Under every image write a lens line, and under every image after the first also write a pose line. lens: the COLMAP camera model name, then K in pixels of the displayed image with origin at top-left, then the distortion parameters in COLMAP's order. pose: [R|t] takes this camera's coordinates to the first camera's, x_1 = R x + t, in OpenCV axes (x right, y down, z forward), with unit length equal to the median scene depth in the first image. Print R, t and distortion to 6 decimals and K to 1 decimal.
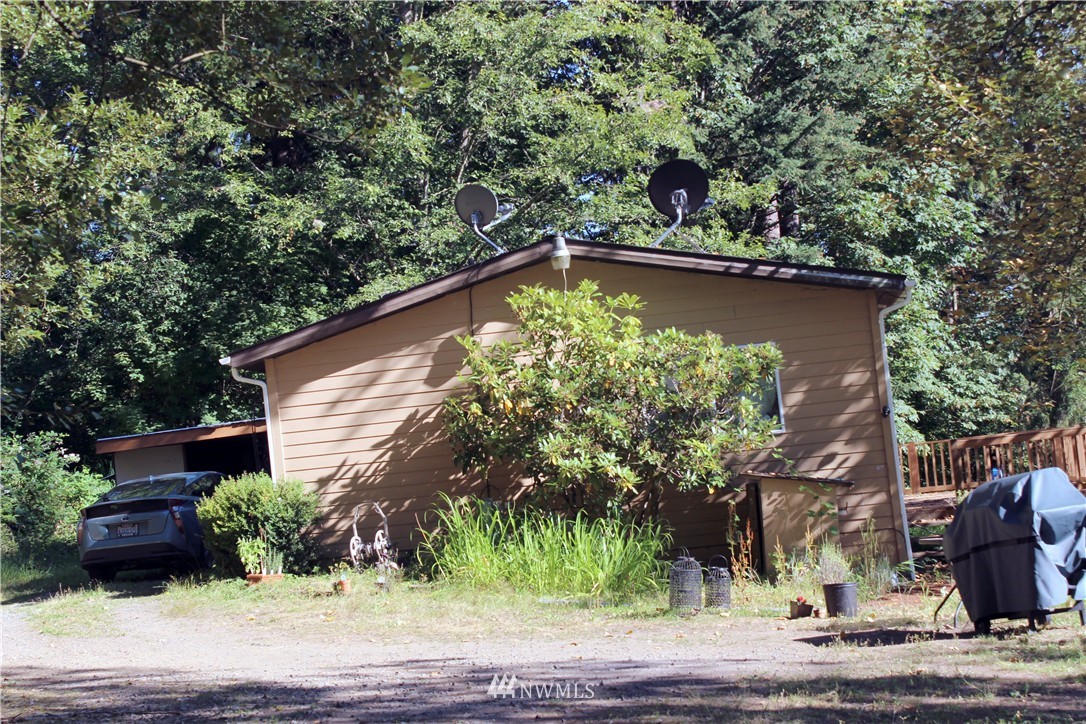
lens RADIAL K [[1839.9, 0, 542.1], [0, 1839.9, 363.4], [0, 0, 1]] dist [0.005427, 0.000000]
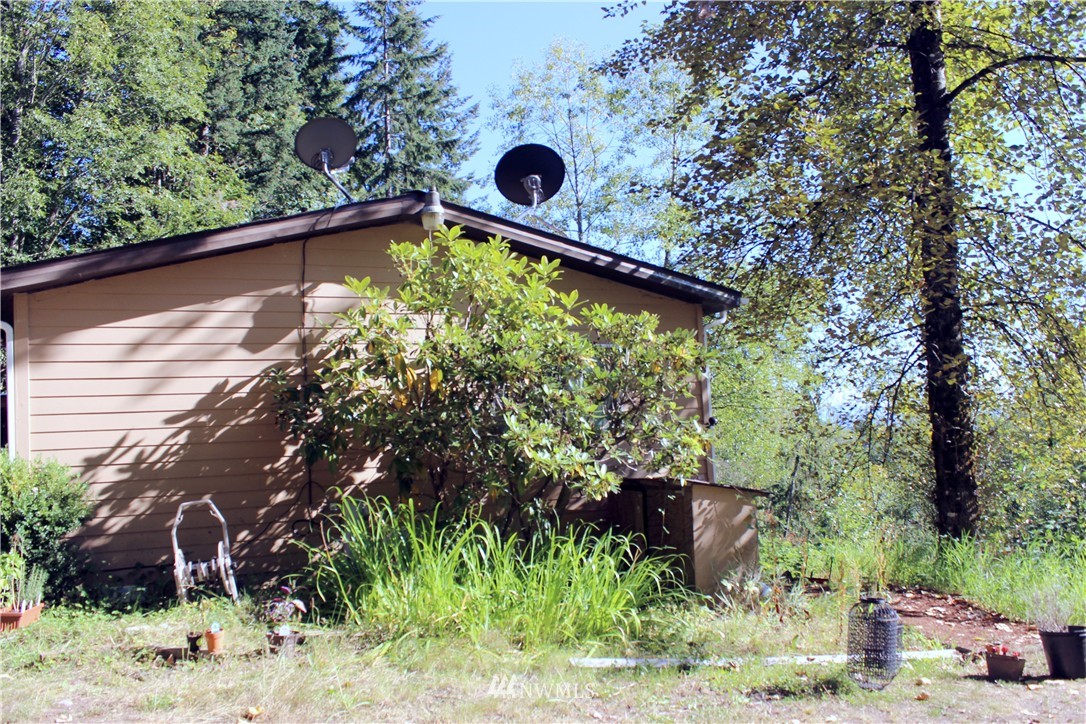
lens RADIAL K [[890.8, 0, 545.1], [0, 890.8, 365.6], [0, 0, 1]] dist [-0.082723, 0.015102]
pose [[0.841505, 0.100645, 0.530792, -0.154405], [-0.064857, 0.994208, -0.085692, 0.042675], [-0.536342, 0.037684, 0.843159, 0.613941]]
